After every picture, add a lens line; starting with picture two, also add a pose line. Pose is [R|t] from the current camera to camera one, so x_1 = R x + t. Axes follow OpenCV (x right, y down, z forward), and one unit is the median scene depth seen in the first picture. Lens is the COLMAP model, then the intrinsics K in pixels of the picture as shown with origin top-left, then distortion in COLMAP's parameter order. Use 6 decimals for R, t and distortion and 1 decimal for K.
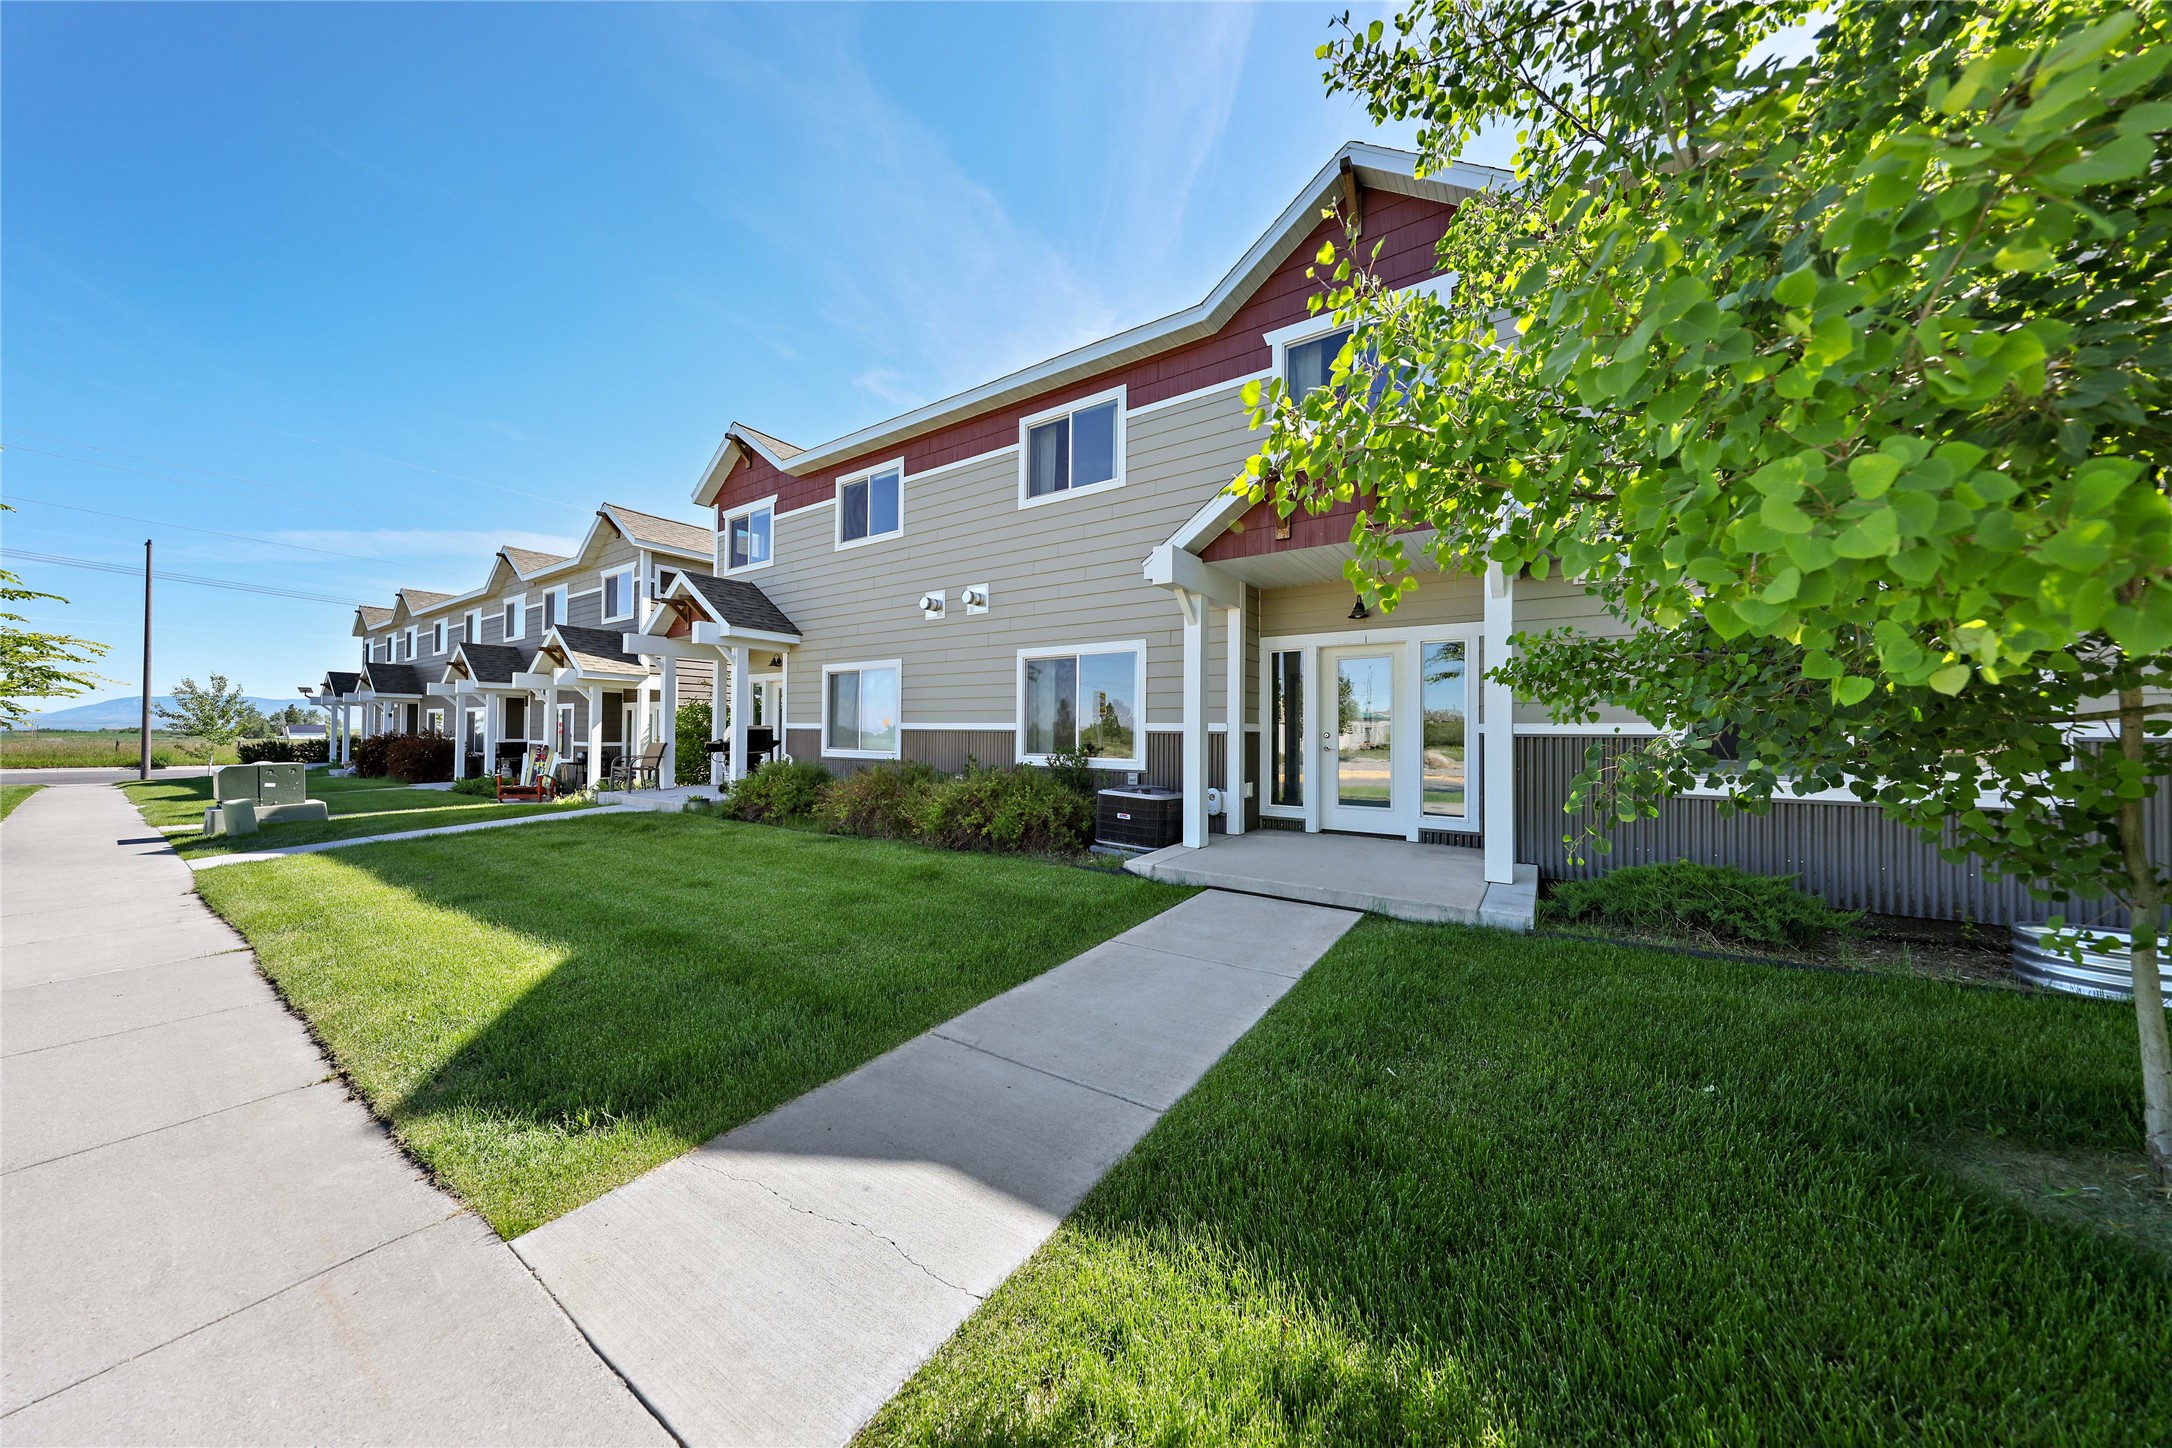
lens RADIAL K [[698.8, 0, 1106.7], [0, 698.8, 721.3], [0, 0, 1]] dist [0.014913, -0.006432]
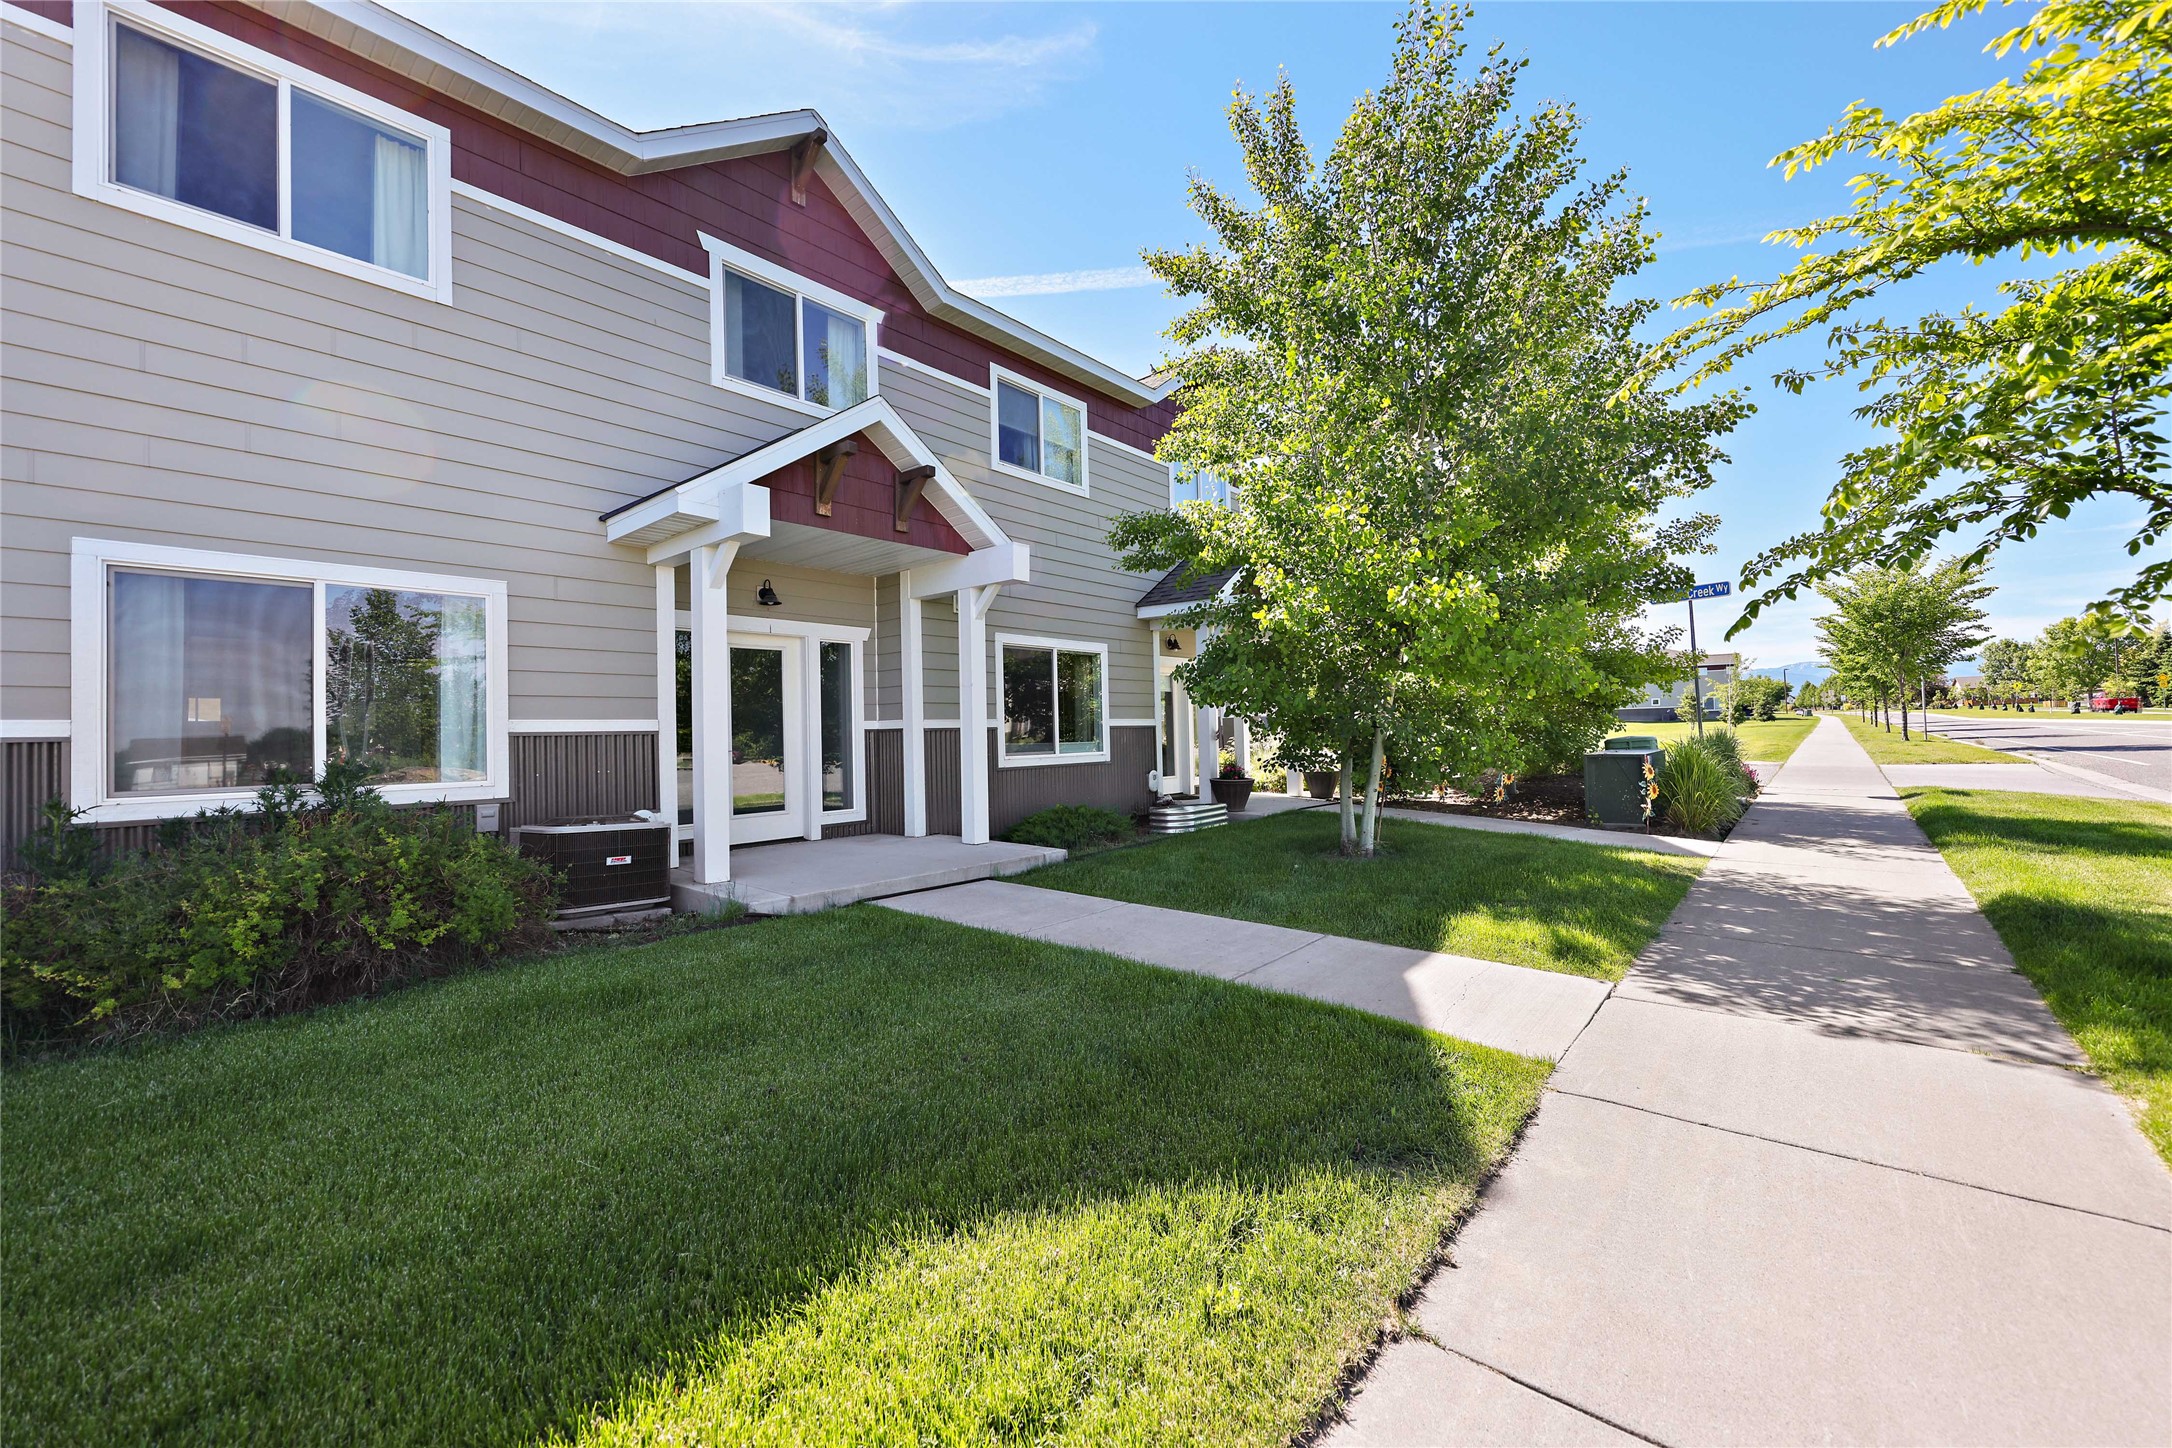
lens RADIAL K [[842.5, 0, 1087.1], [0, 842.5, 754.3], [0, 0, 1]] dist [-0.001028, -0.000069]
pose [[0.113714, -0.034463, 0.992916, -0.728301], [0.003657, 0.999406, 0.034269, 0.008870], [-0.993507, -0.000266, 0.113773, 0.481431]]
